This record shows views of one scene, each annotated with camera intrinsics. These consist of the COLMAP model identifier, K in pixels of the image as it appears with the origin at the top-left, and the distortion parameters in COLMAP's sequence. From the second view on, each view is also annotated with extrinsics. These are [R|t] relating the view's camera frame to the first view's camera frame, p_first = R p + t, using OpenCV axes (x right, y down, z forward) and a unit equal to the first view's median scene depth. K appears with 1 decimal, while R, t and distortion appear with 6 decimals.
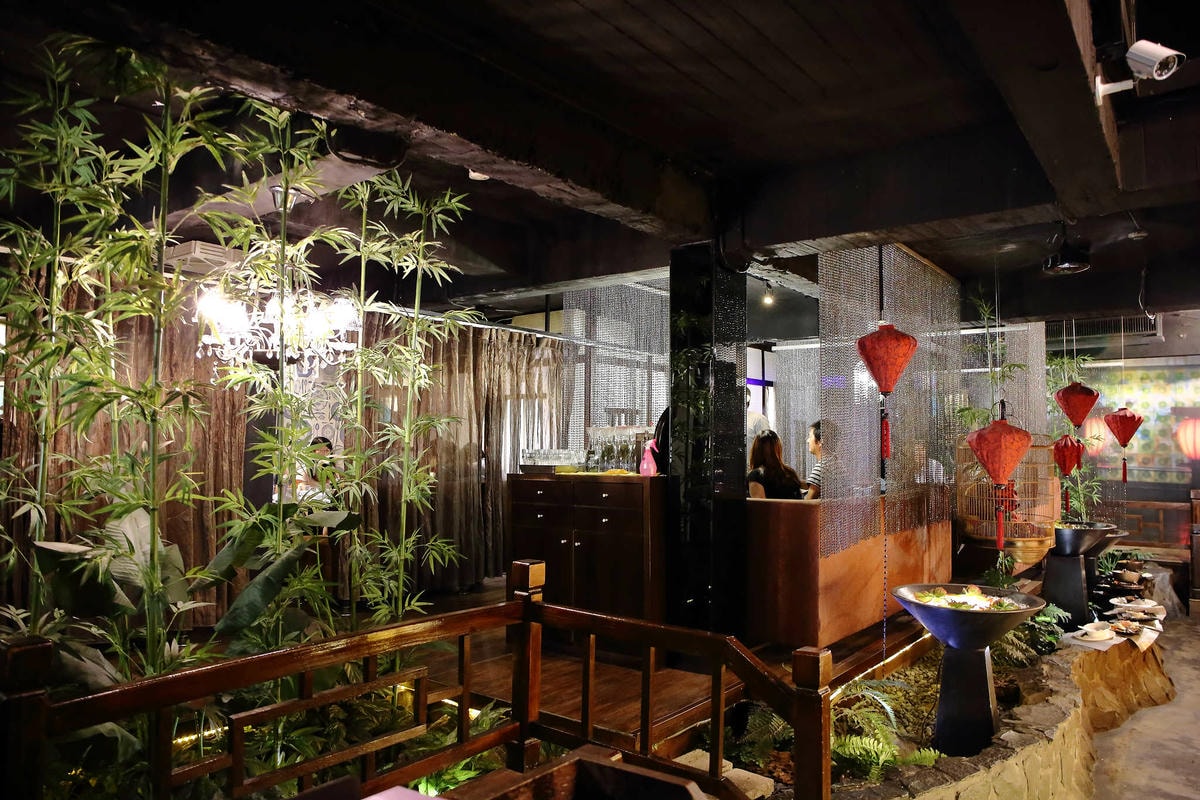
lens RADIAL K [[818.5, 0, 600.0], [0, 818.5, 400.0], [0, 0, 1]] dist [-0.108068, 0.097071]
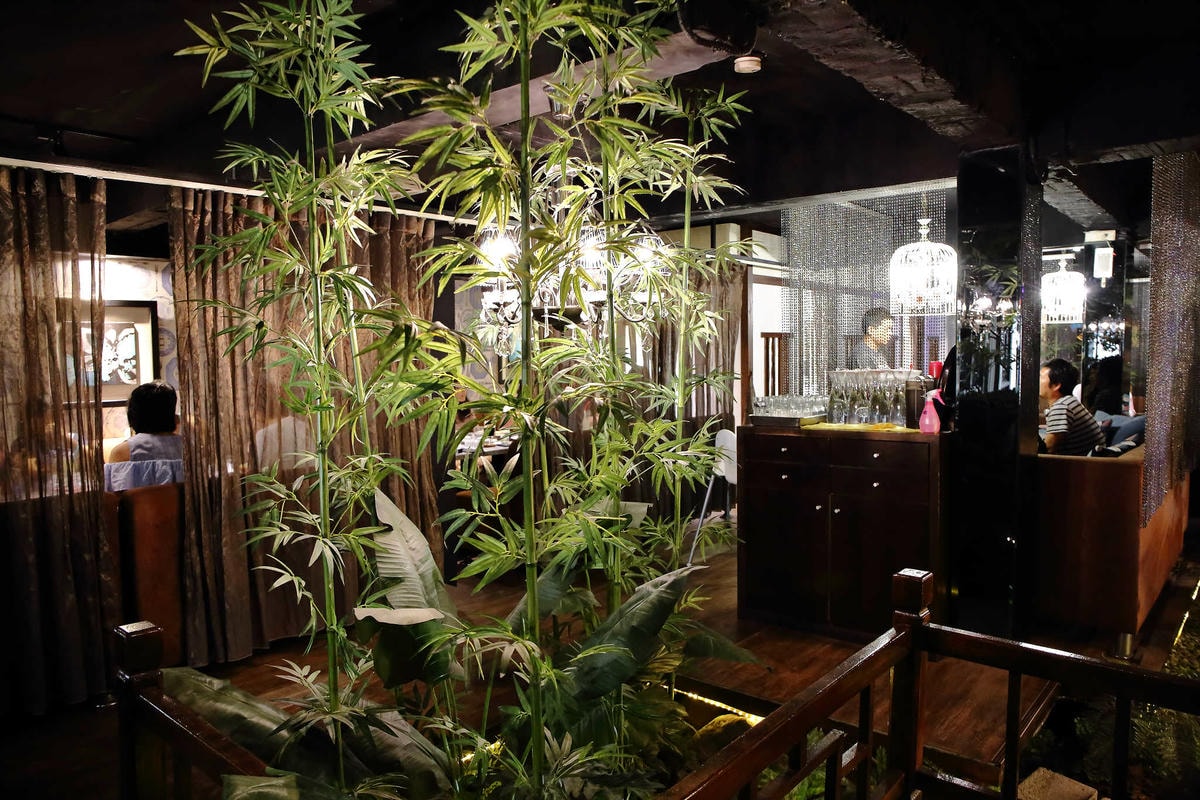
lens RADIAL K [[818.5, 0, 600.0], [0, 818.5, 400.0], [0, 0, 1]] dist [-0.108068, 0.097071]
pose [[0.998671, -0.019361, -0.047760, -0.272200], [0.024616, 0.993401, 0.112019, -0.047484], [0.045276, -0.113045, 0.992558, 0.185709]]
